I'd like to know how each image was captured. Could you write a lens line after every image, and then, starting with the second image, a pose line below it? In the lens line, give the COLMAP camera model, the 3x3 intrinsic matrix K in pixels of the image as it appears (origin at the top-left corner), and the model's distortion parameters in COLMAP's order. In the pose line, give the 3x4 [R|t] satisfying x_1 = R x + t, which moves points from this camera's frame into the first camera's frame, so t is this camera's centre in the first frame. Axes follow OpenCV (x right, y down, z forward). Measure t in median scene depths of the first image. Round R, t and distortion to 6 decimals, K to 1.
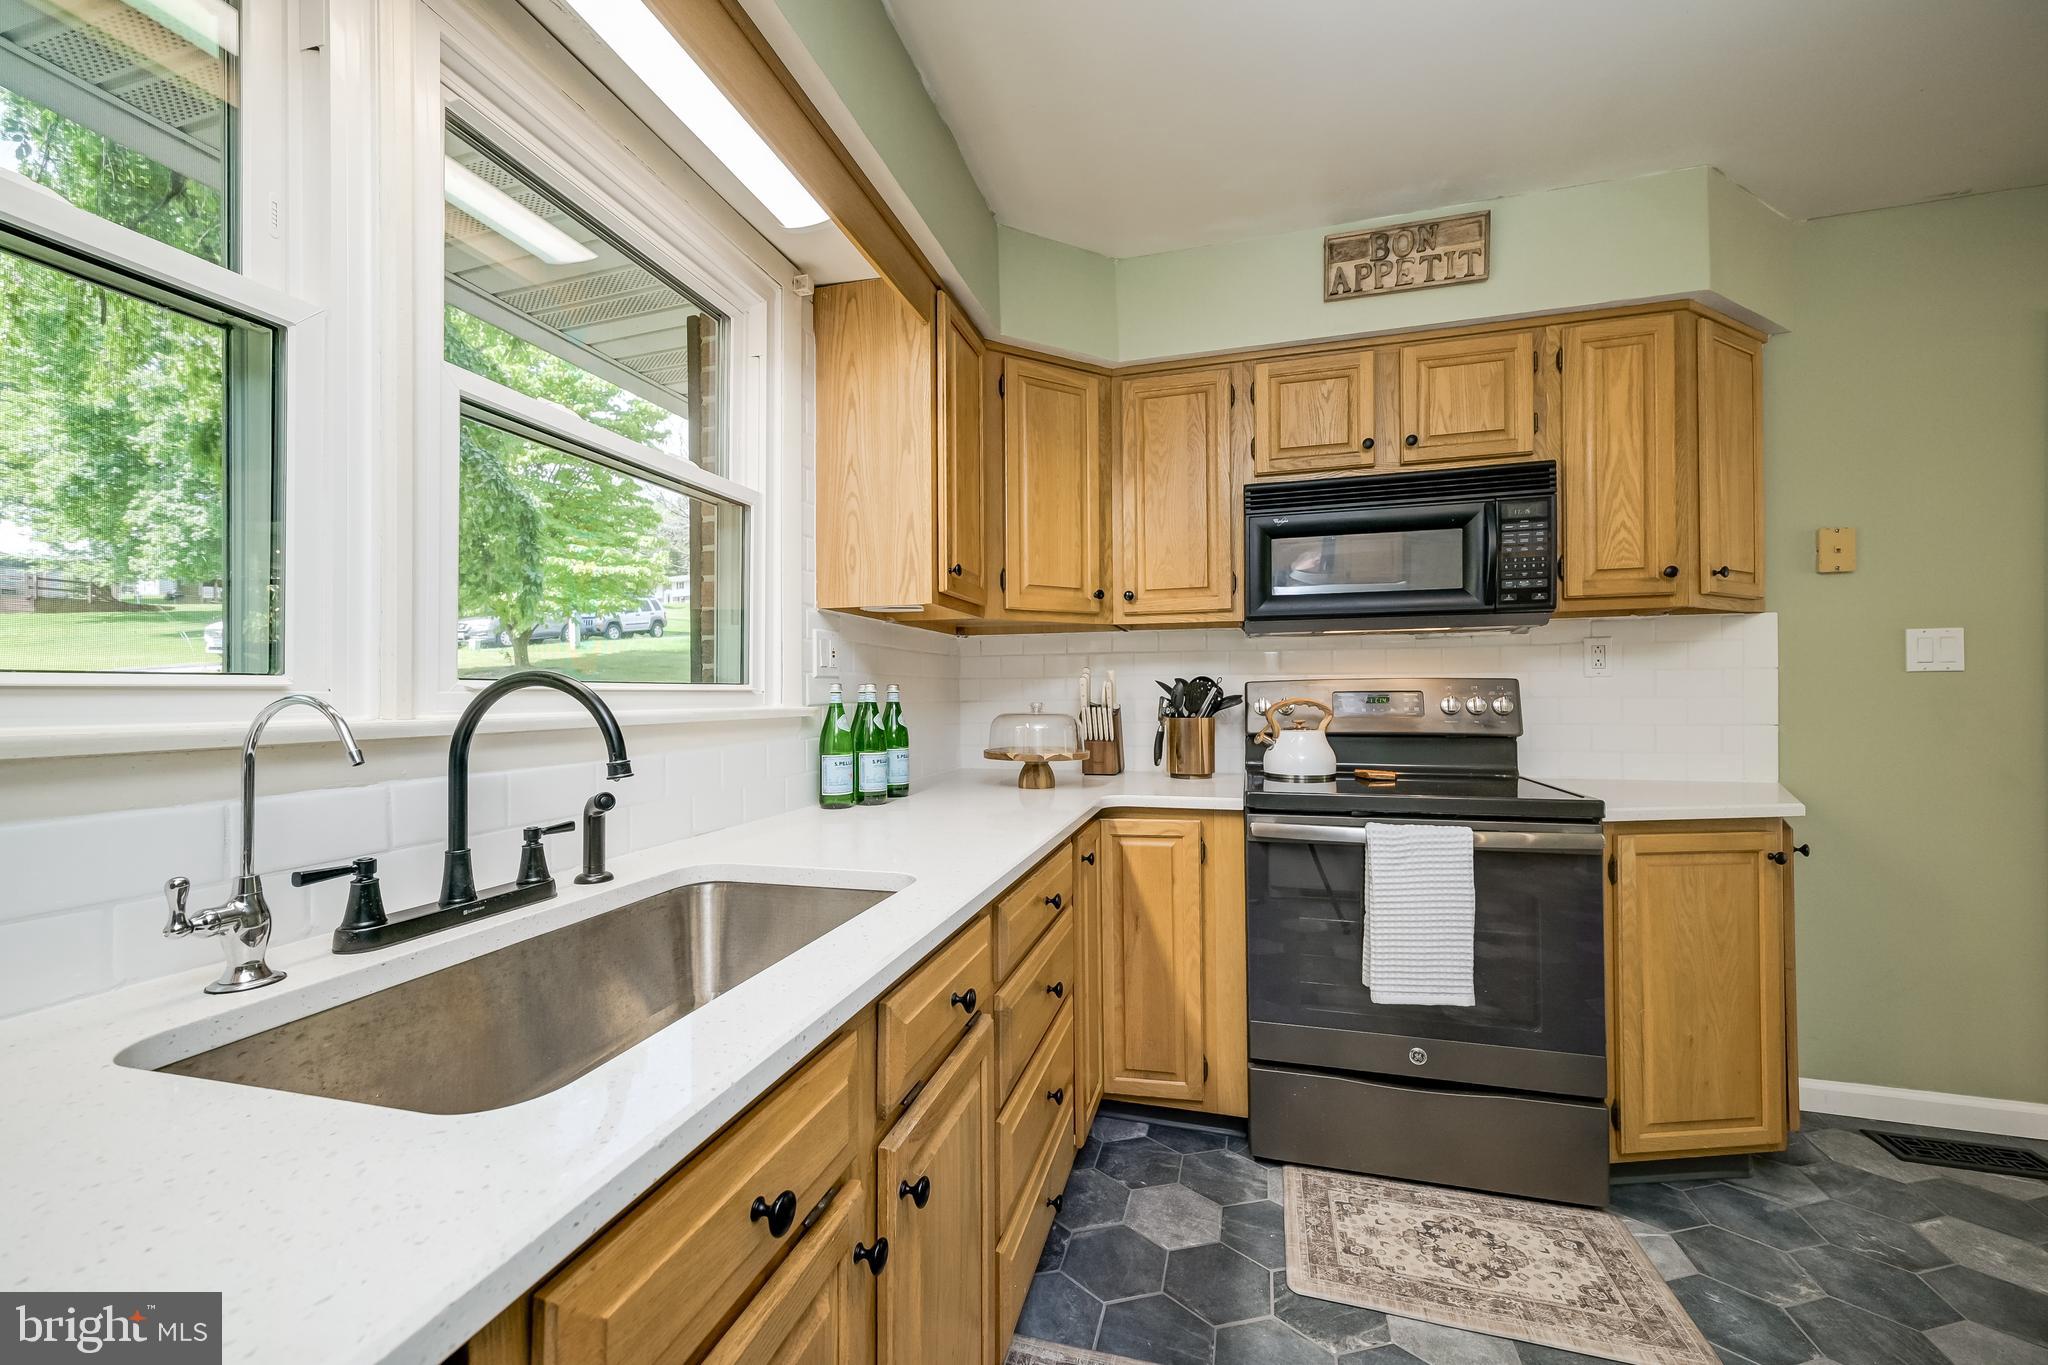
lens RADIAL K [[814.4, 0, 1001.6], [0, 814.4, 688.1], [0, 0, 1]] dist [0.007778, -0.000487]
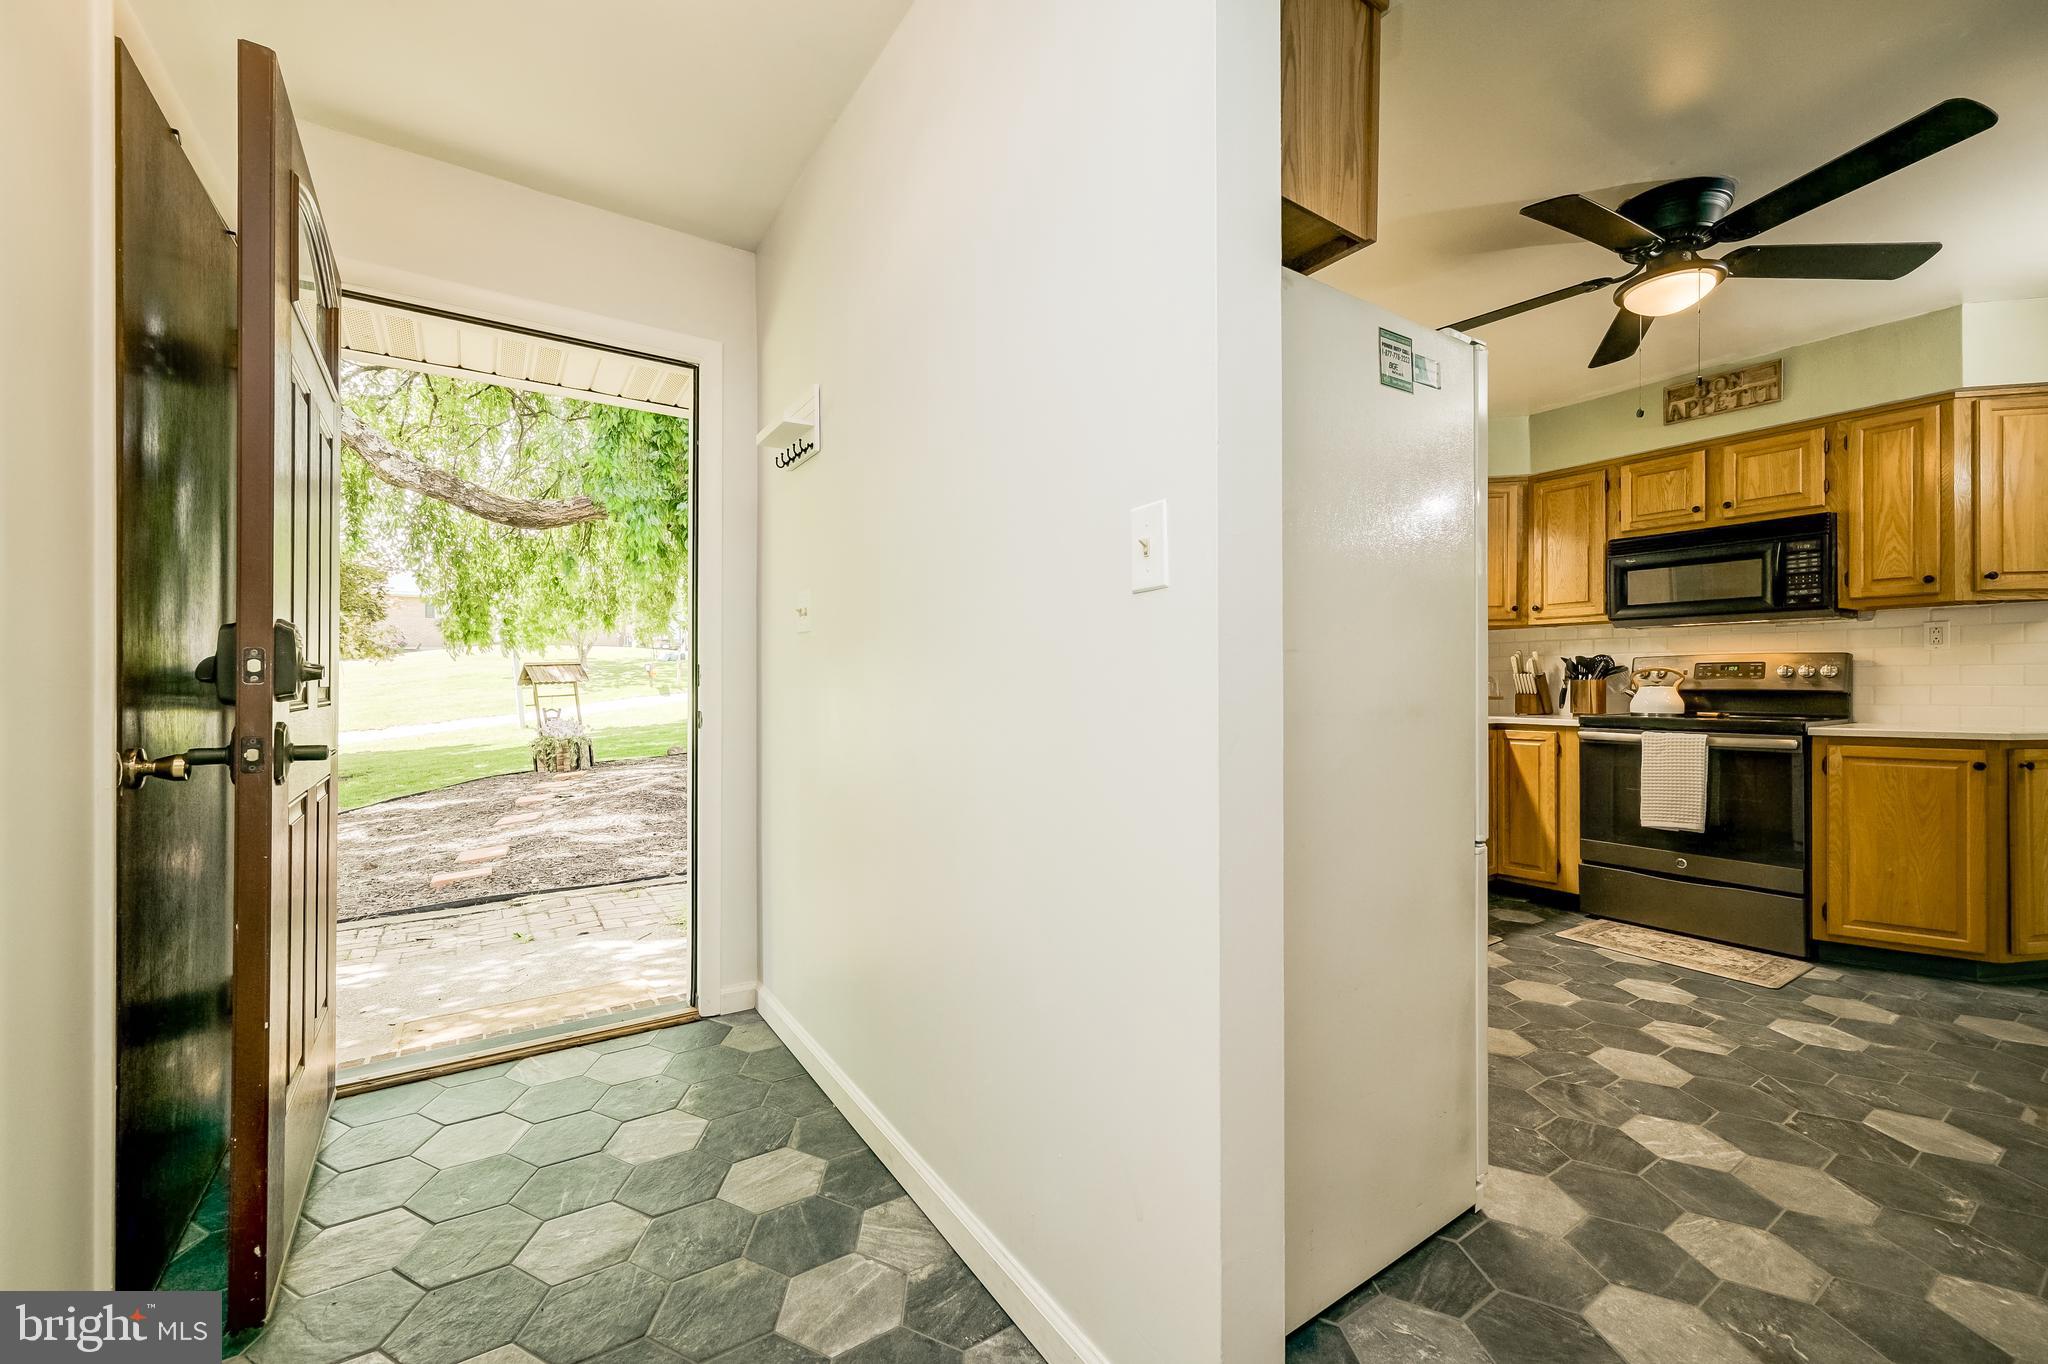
lens RADIAL K [[814.4, 0, 1018.4], [0, 814.4, 680.6], [0, 0, 1]] dist [0.007778, -0.000487]
pose [[0.772009, 0.006874, -0.635574, 0.479840], [-0.006604, 0.999974, 0.002794, 0.049397], [0.635577, 0.002040, 0.772035, -1.199998]]
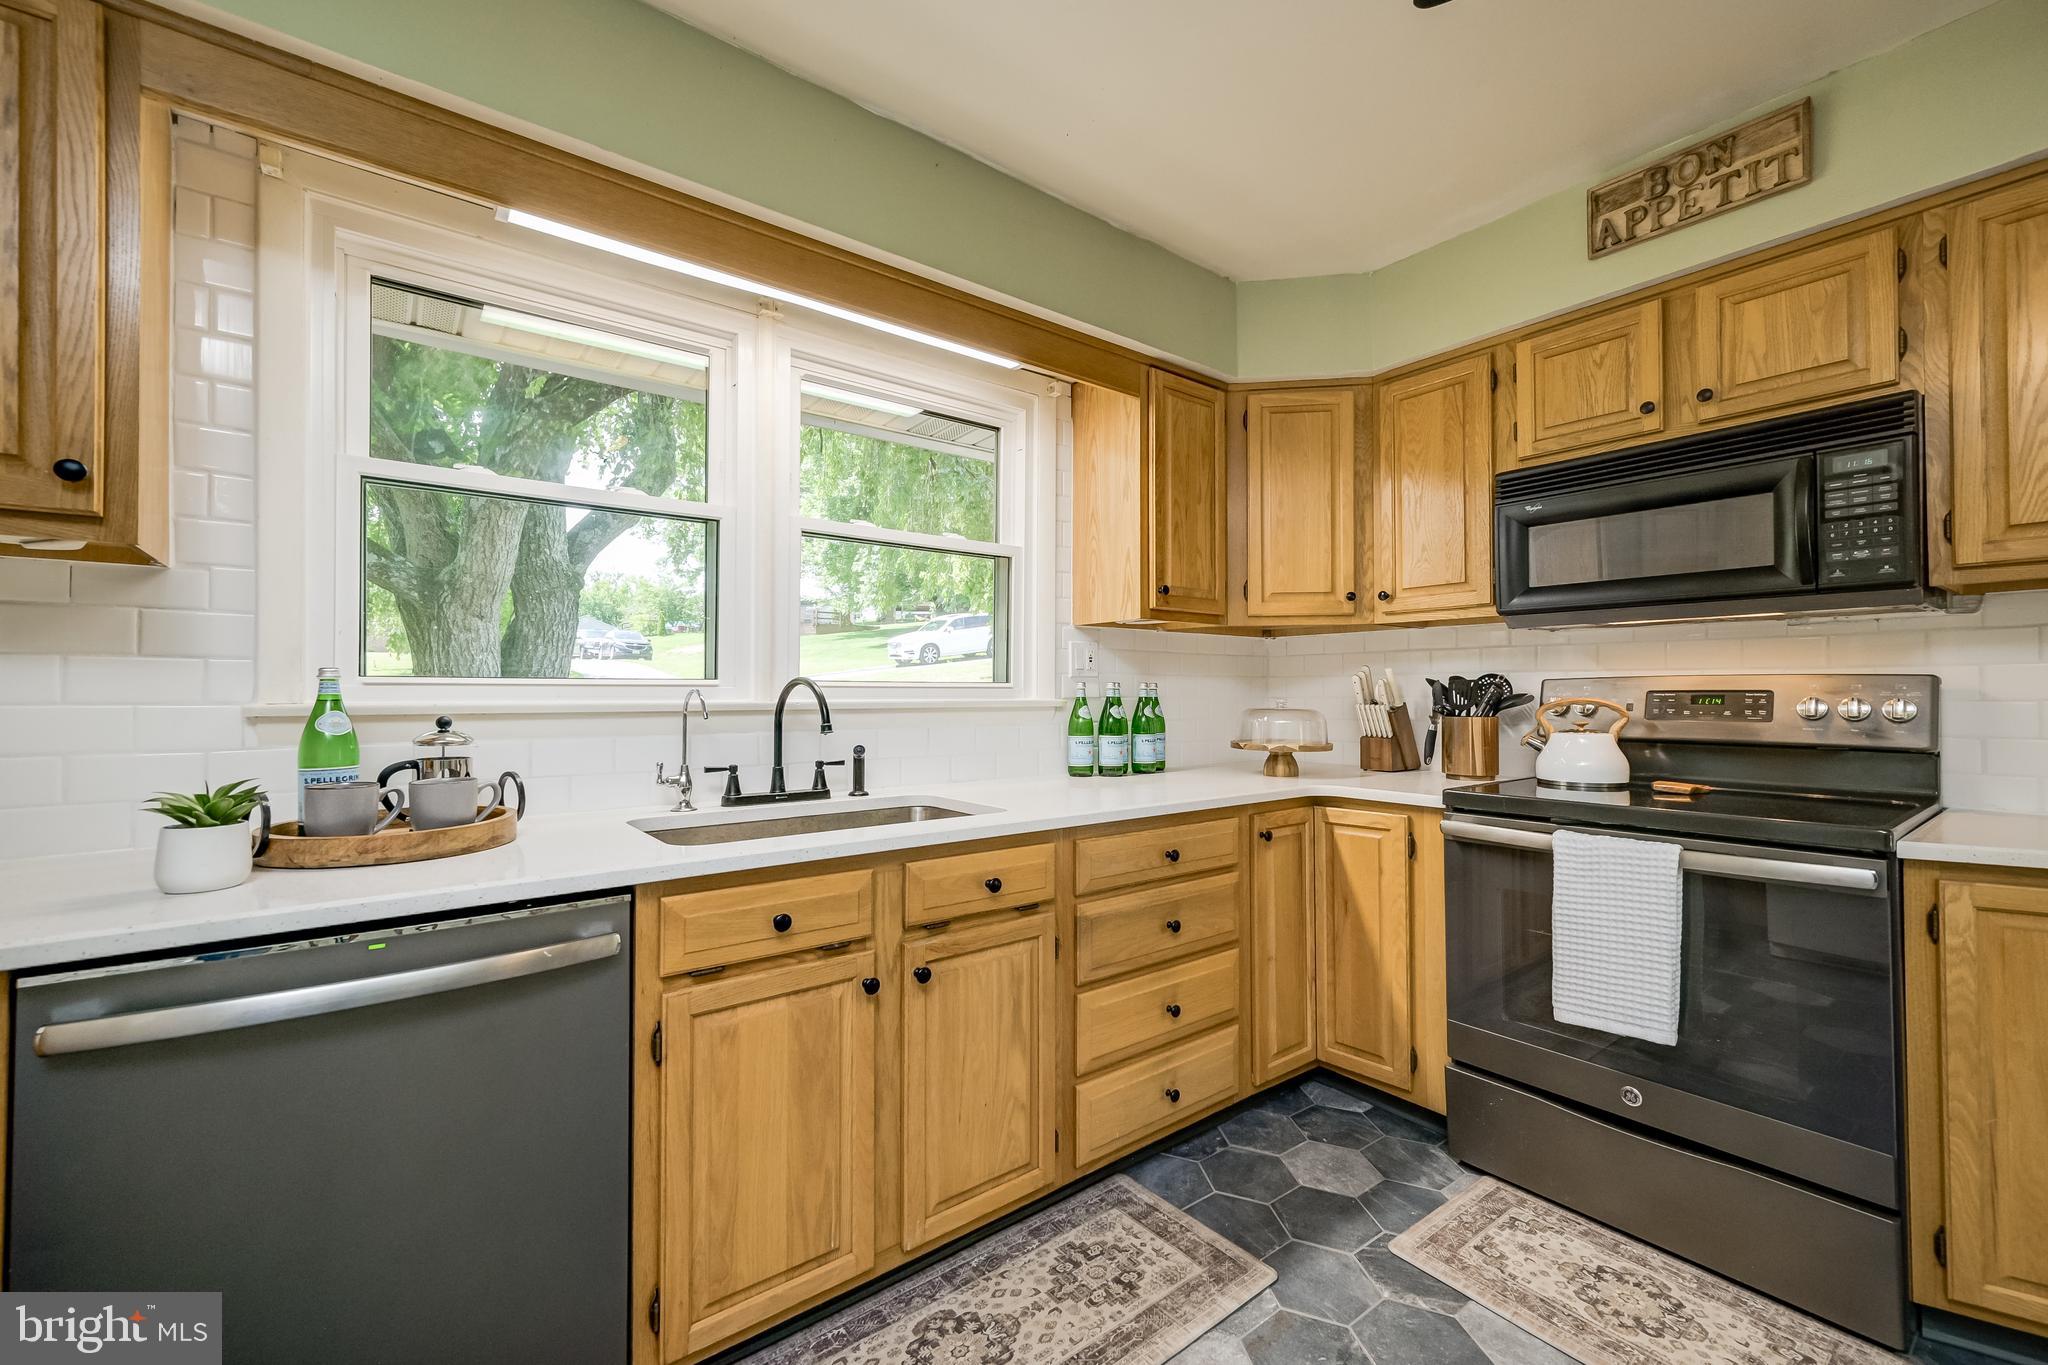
lens RADIAL K [[814.4, 0, 1008.7], [0, 814.4, 679.7], [0, 0, 1]] dist [0.007778, -0.000487]
pose [[0.804296, -0.002146, -0.594225, 0.451763], [-0.001175, 0.999986, -0.005202, -0.002163], [0.594228, 0.004883, 0.804282, -0.123306]]
